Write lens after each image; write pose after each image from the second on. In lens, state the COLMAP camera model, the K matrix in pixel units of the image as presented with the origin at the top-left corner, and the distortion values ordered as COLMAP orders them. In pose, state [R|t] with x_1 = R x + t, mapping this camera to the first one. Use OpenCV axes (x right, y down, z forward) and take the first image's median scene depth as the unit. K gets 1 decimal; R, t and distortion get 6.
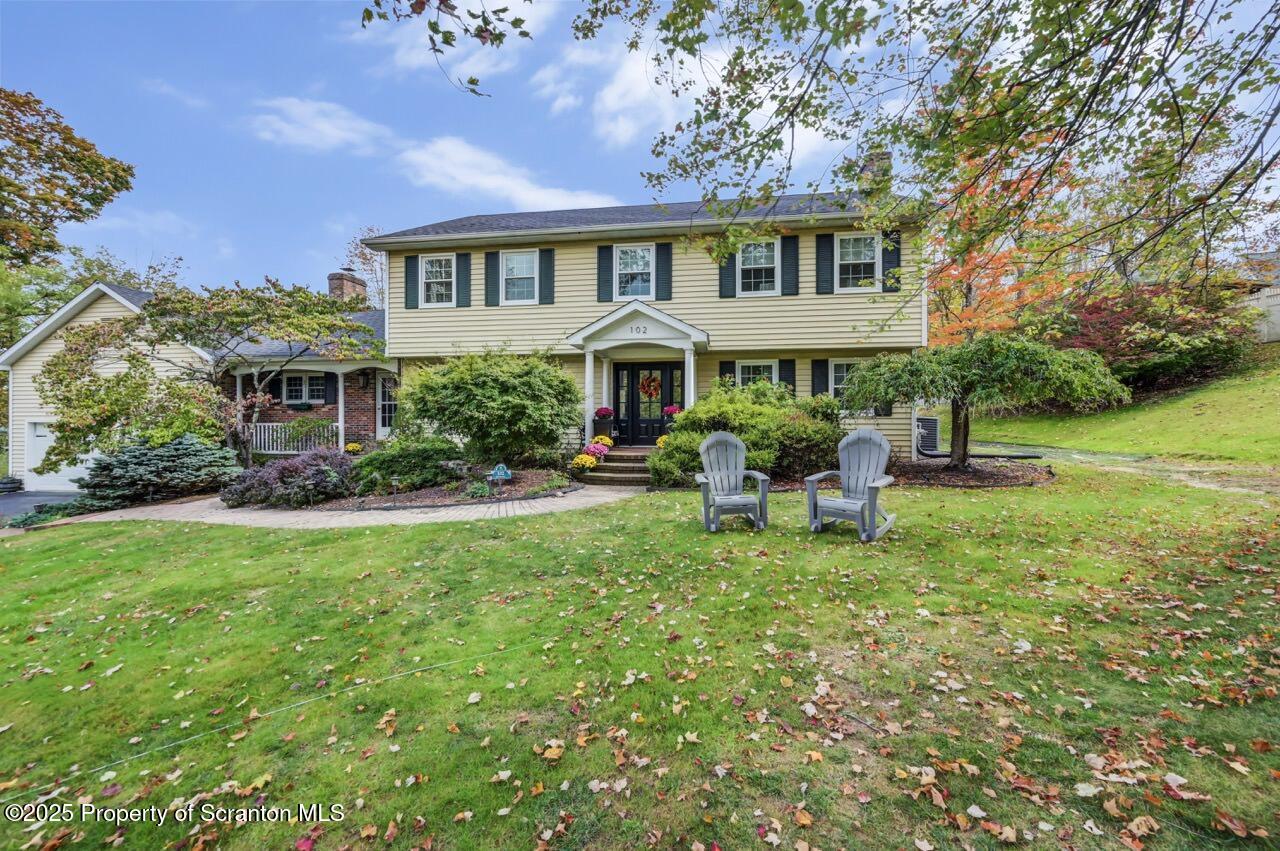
lens RADIAL K [[512.6, 0, 640.7], [0, 512.6, 414.7], [0, 0, 1]] dist [0.003009, 0.000102]
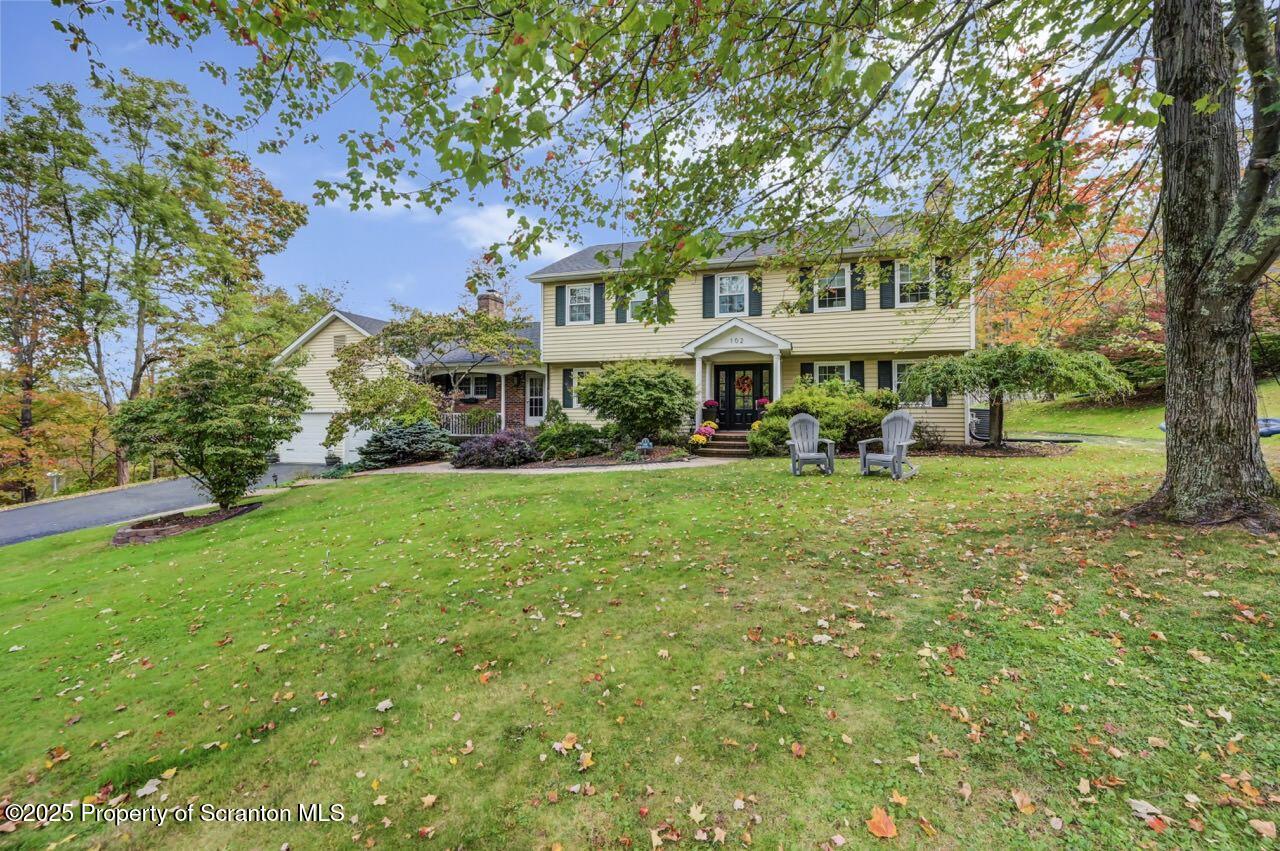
lens RADIAL K [[512.6, 0, 648.1], [0, 512.6, 407.0], [0, 0, 1]] dist [0.003009, 0.000102]
pose [[0.991274, -0.000348, -0.131820, -0.053830], [-0.000677, 0.999970, -0.007733, 0.014235], [0.131818, 0.007755, 0.991244, -0.311049]]
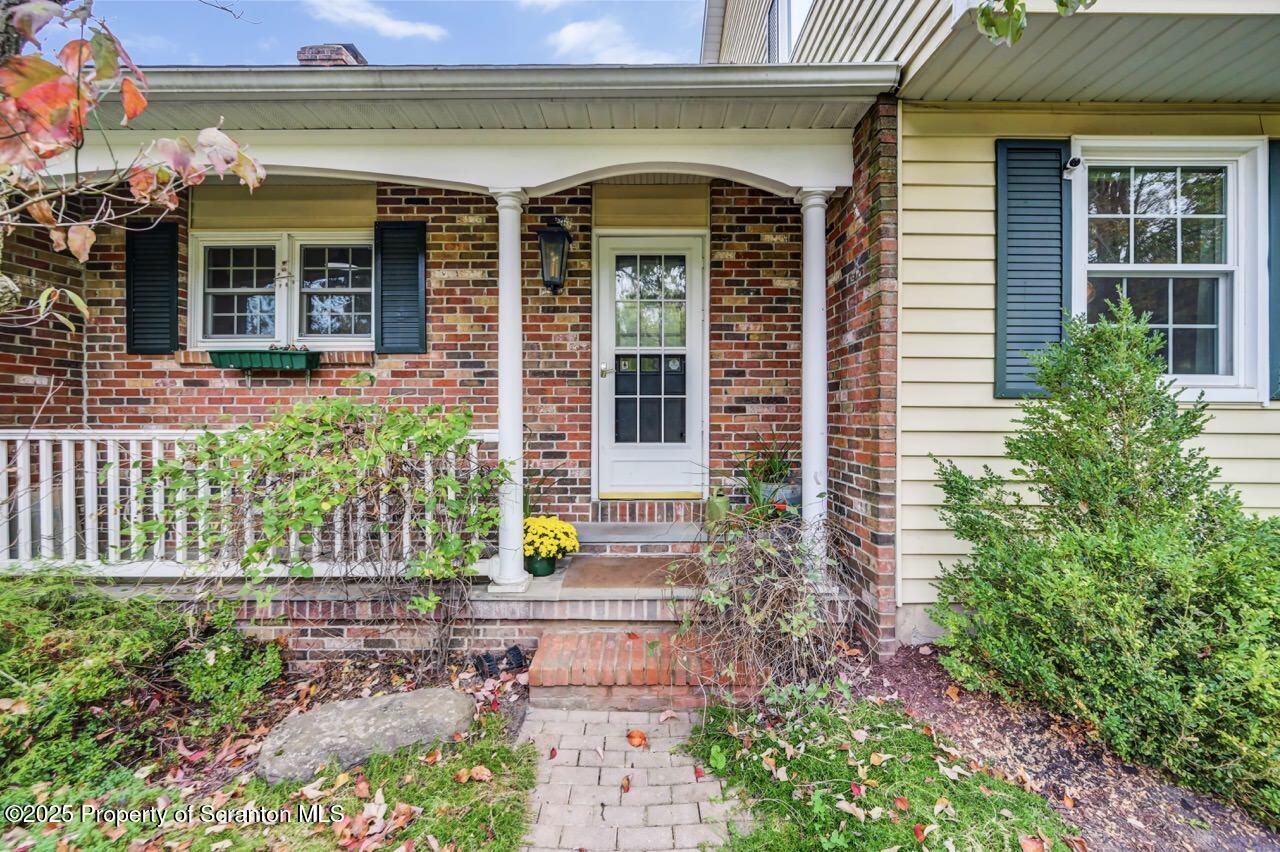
lens RADIAL K [[512.6, 0, 639.9], [0, 512.6, 412.9], [0, 0, 1]] dist [0.003009, 0.000102]
pose [[0.988361, 0.000308, 0.152124, -0.696641], [-0.001089, 0.999987, 0.005050, 0.010177], [-0.152120, -0.005157, 0.988349, 0.966634]]
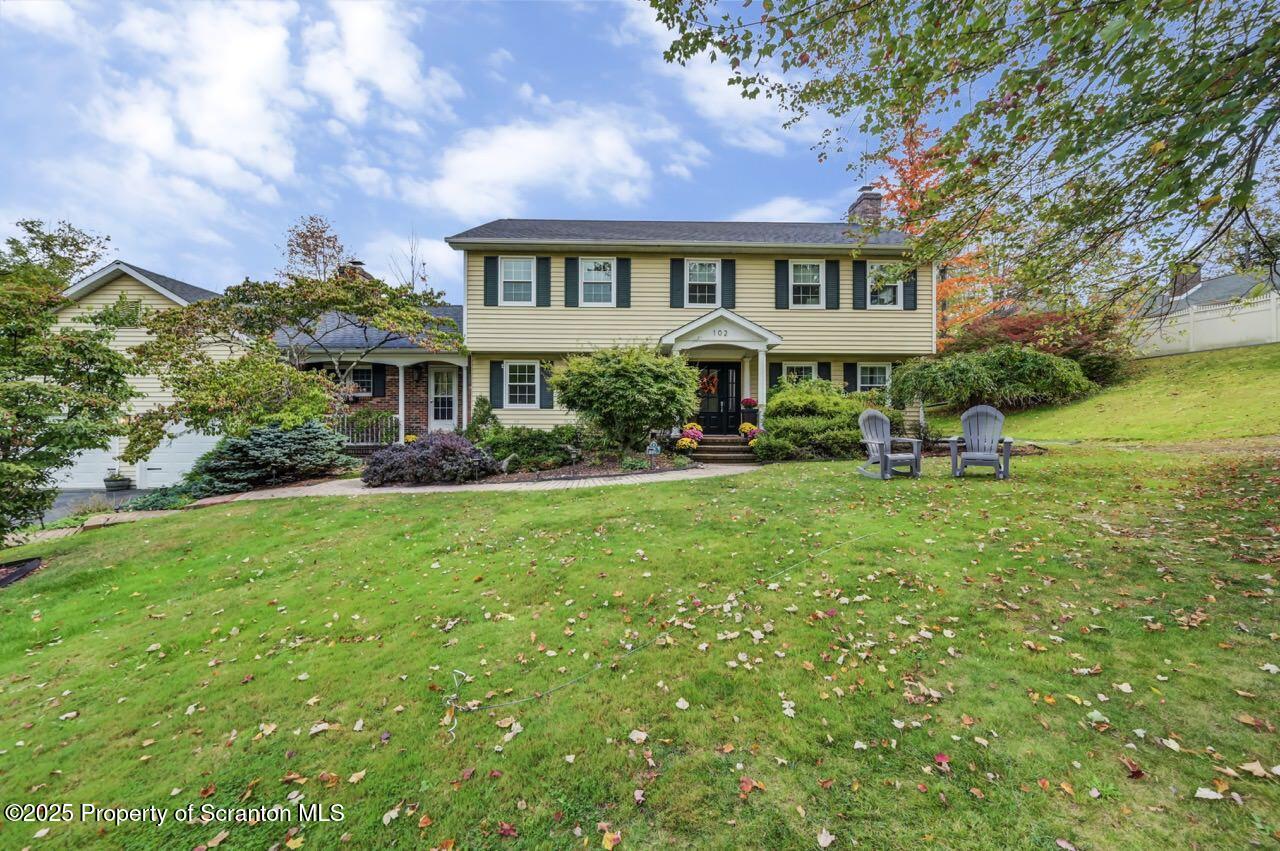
lens RADIAL K [[512.6, 0, 644.8], [0, 512.6, 422.0], [0, 0, 1]] dist [0.003009, 0.000102]
pose [[0.983298, 0.004583, 0.181944, -0.363997], [-0.003657, 0.999979, -0.005424, 0.042186], [-0.181965, 0.004668, 0.983294, -0.109937]]
